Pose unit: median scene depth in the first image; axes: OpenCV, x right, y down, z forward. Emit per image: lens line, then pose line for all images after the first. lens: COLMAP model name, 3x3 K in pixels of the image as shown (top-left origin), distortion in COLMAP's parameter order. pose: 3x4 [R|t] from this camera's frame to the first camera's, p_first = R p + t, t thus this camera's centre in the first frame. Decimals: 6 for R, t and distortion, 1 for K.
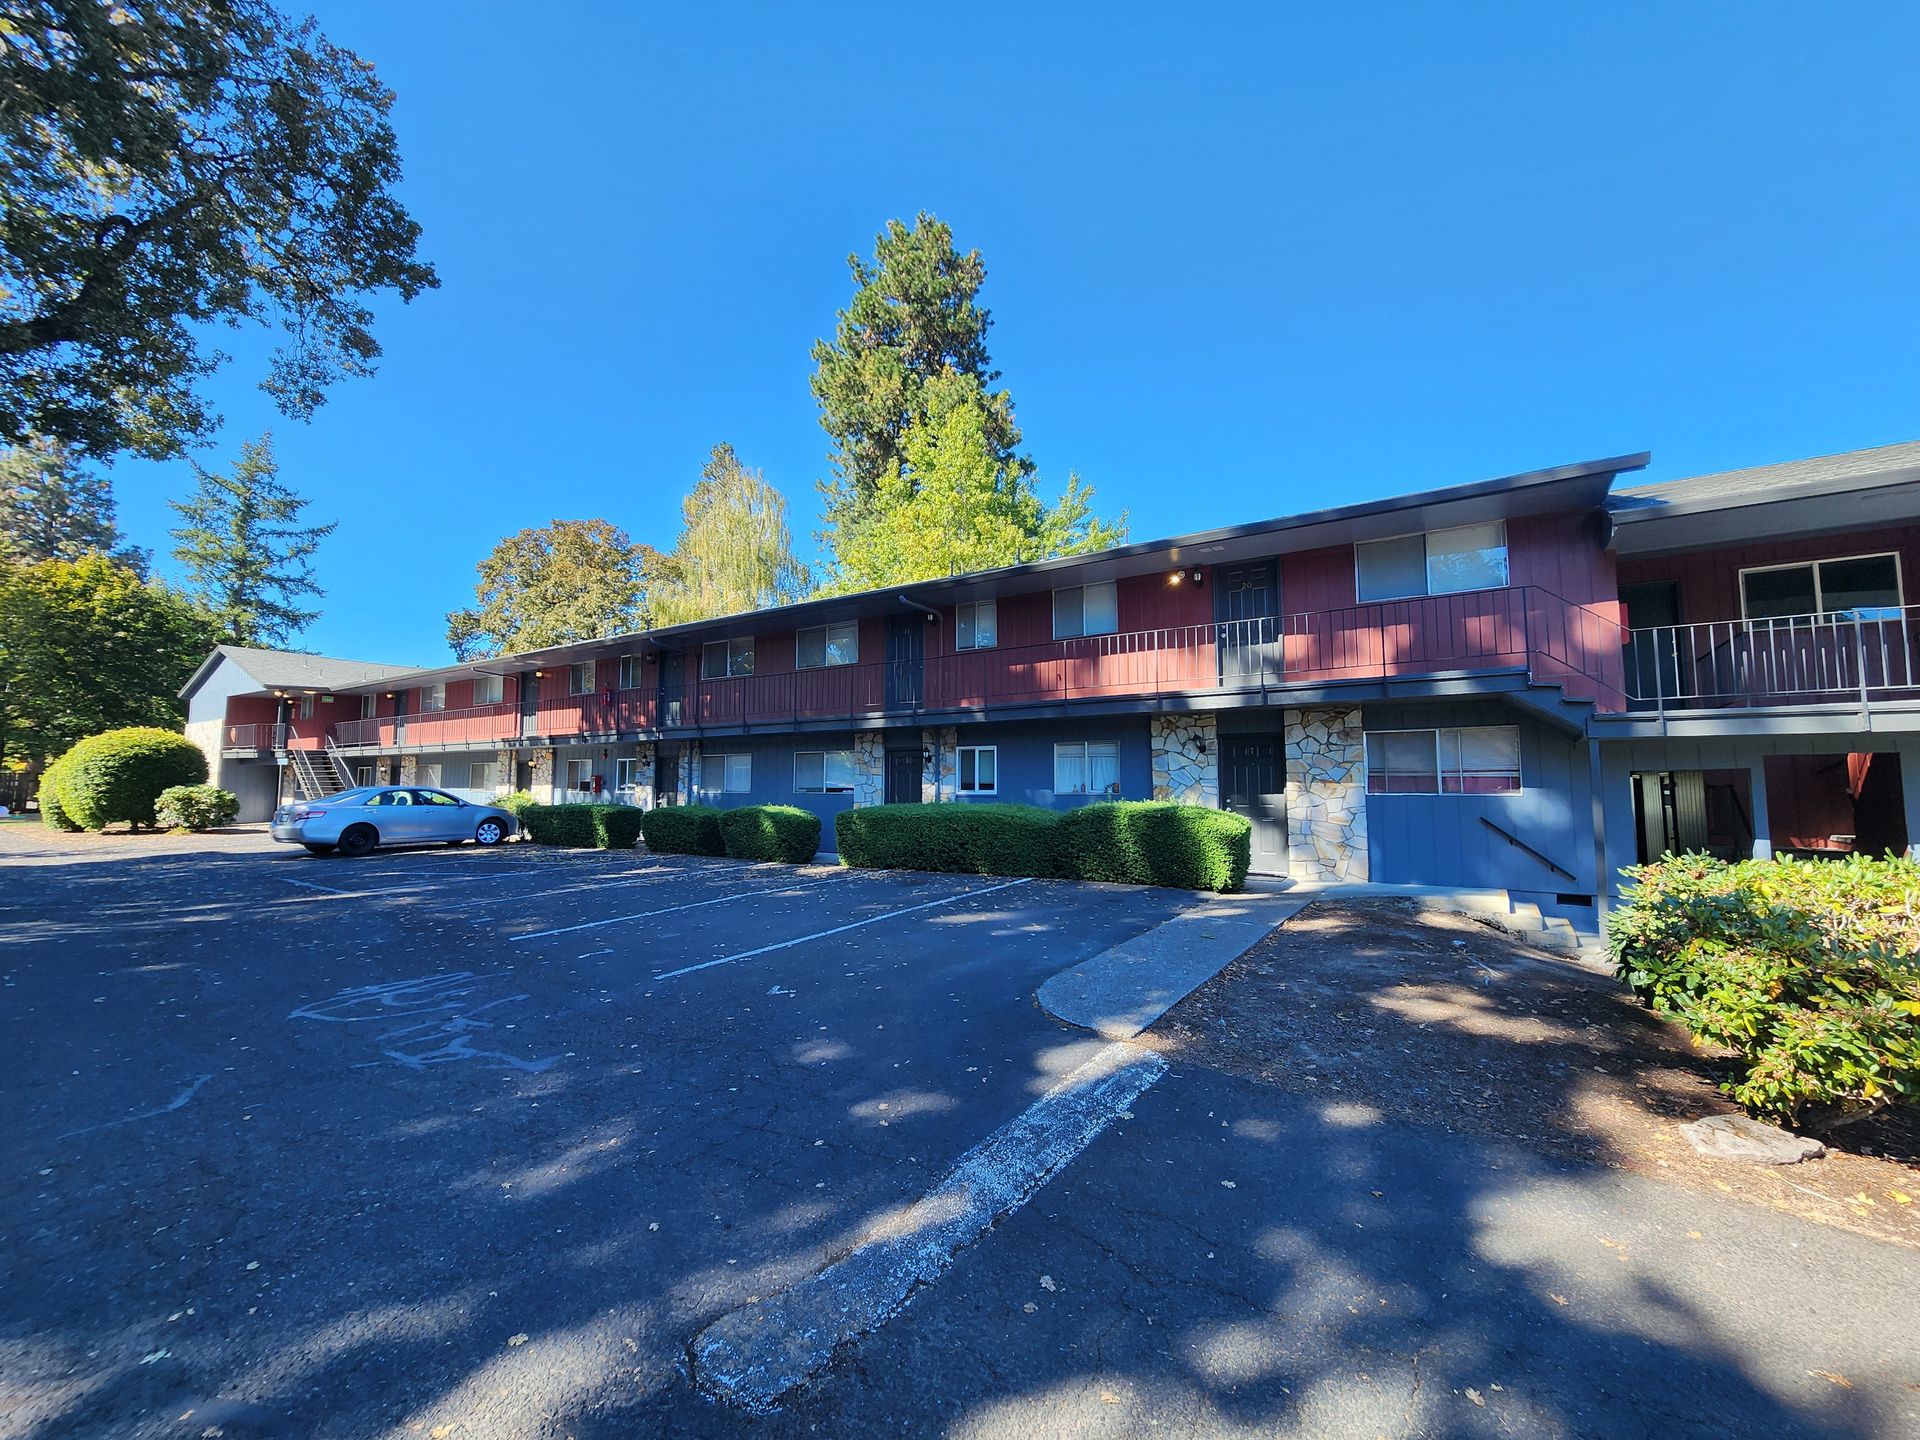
lens RADIAL K [[794.6, 0, 960.0], [0, 794.6, 720.0], [0, 0, 1]] dist [-0.010612, -0.000239]
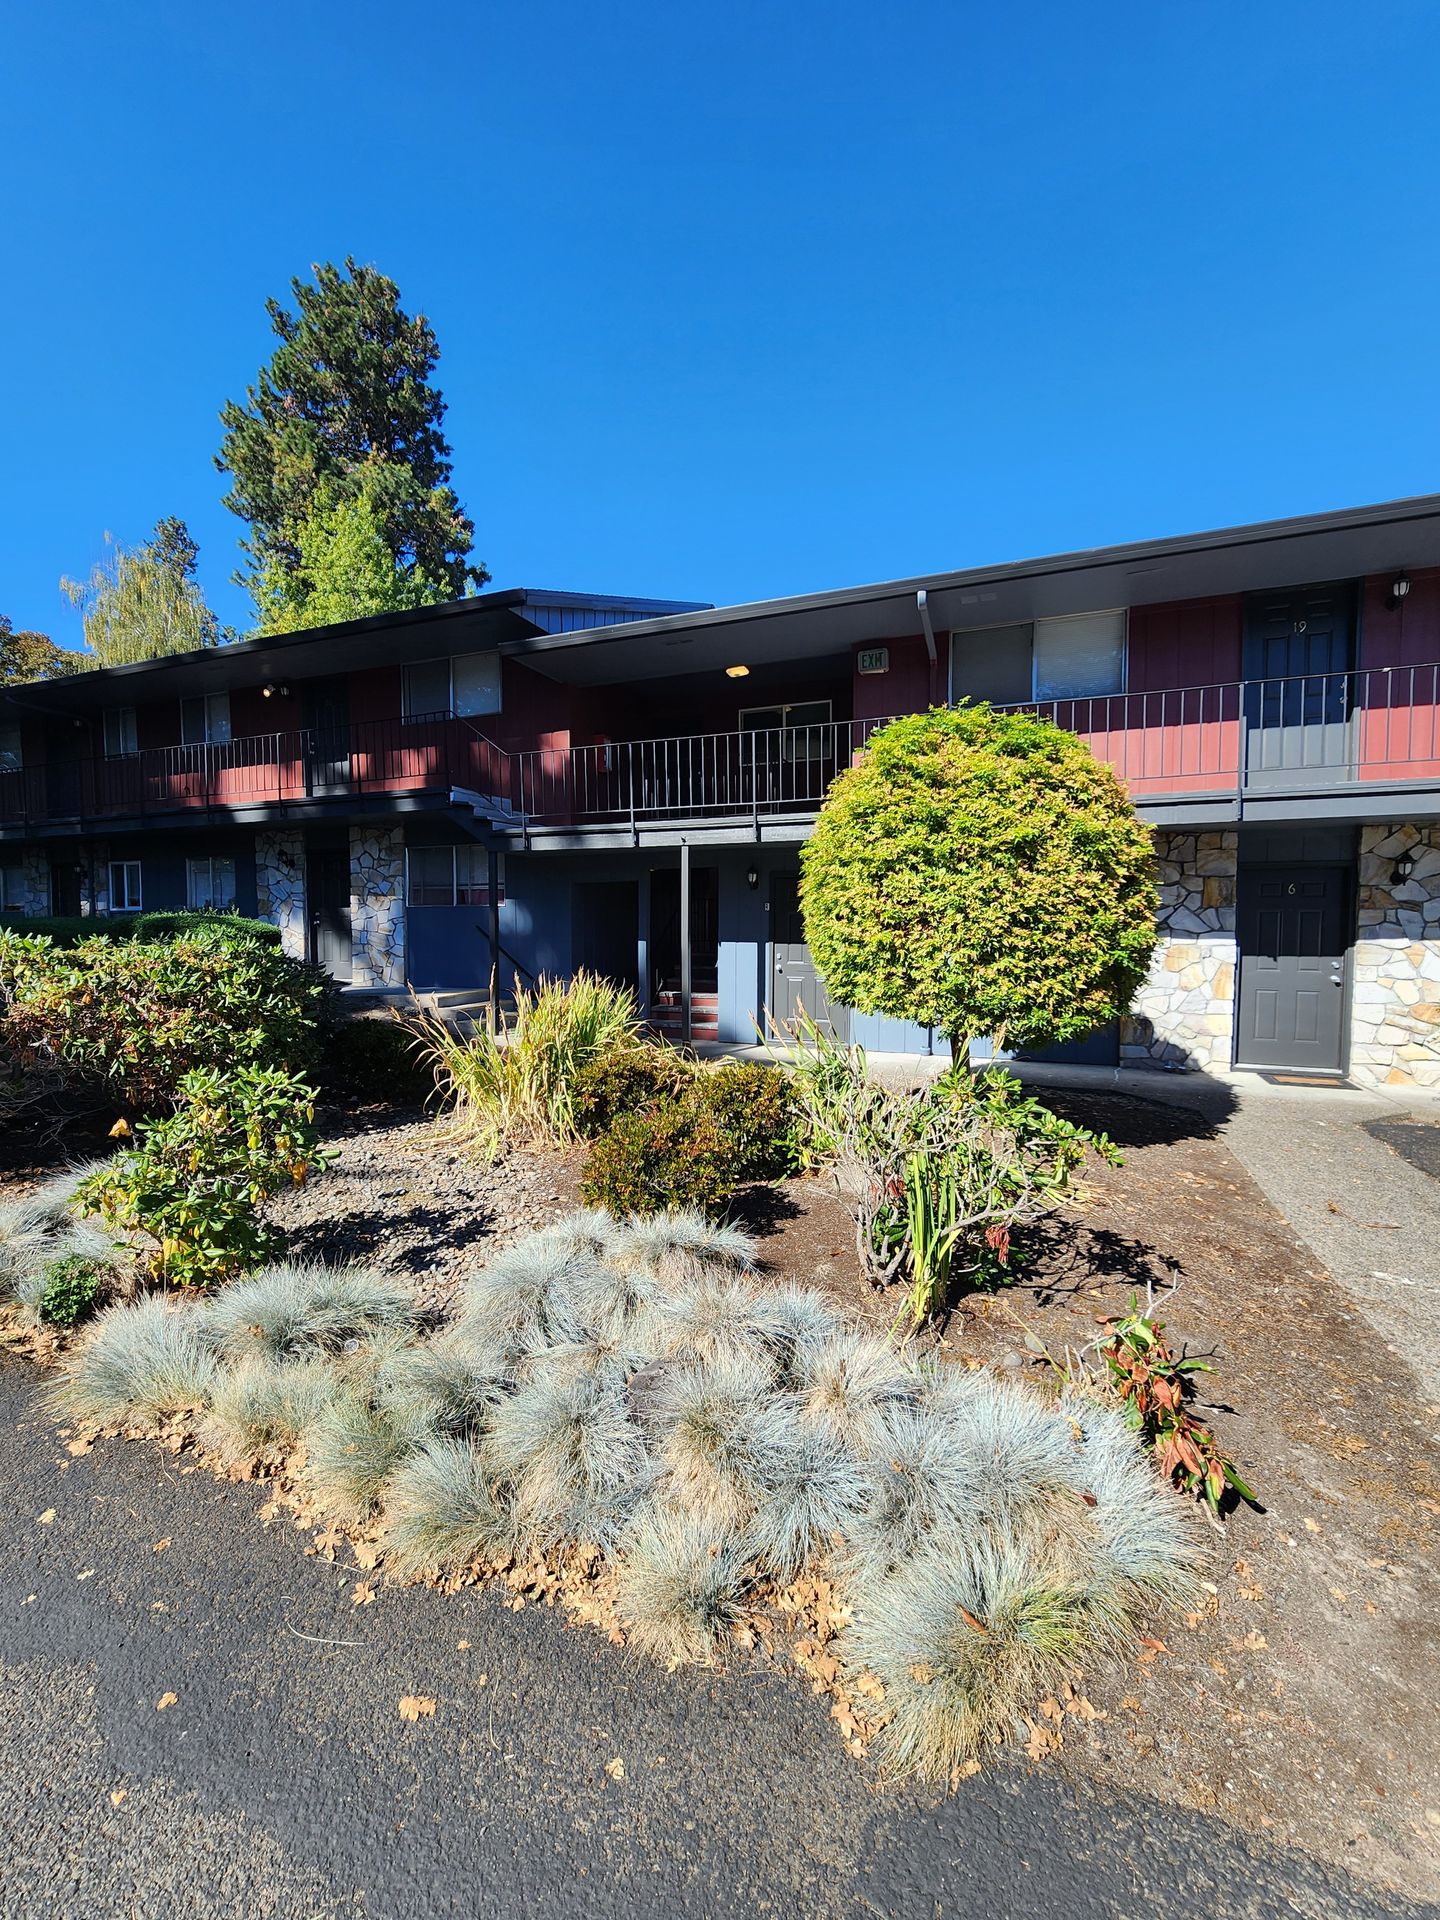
lens RADIAL K [[788.4, 0, 720.0], [0, 788.4, 960.0], [0, 0, 1]] dist [-0.001510, -0.000085]
pose [[0.977906, -0.011998, 0.208700, 0.676484], [-0.016509, 0.990802, 0.134312, 0.014279], [-0.208392, -0.134790, 0.968713, -0.133778]]
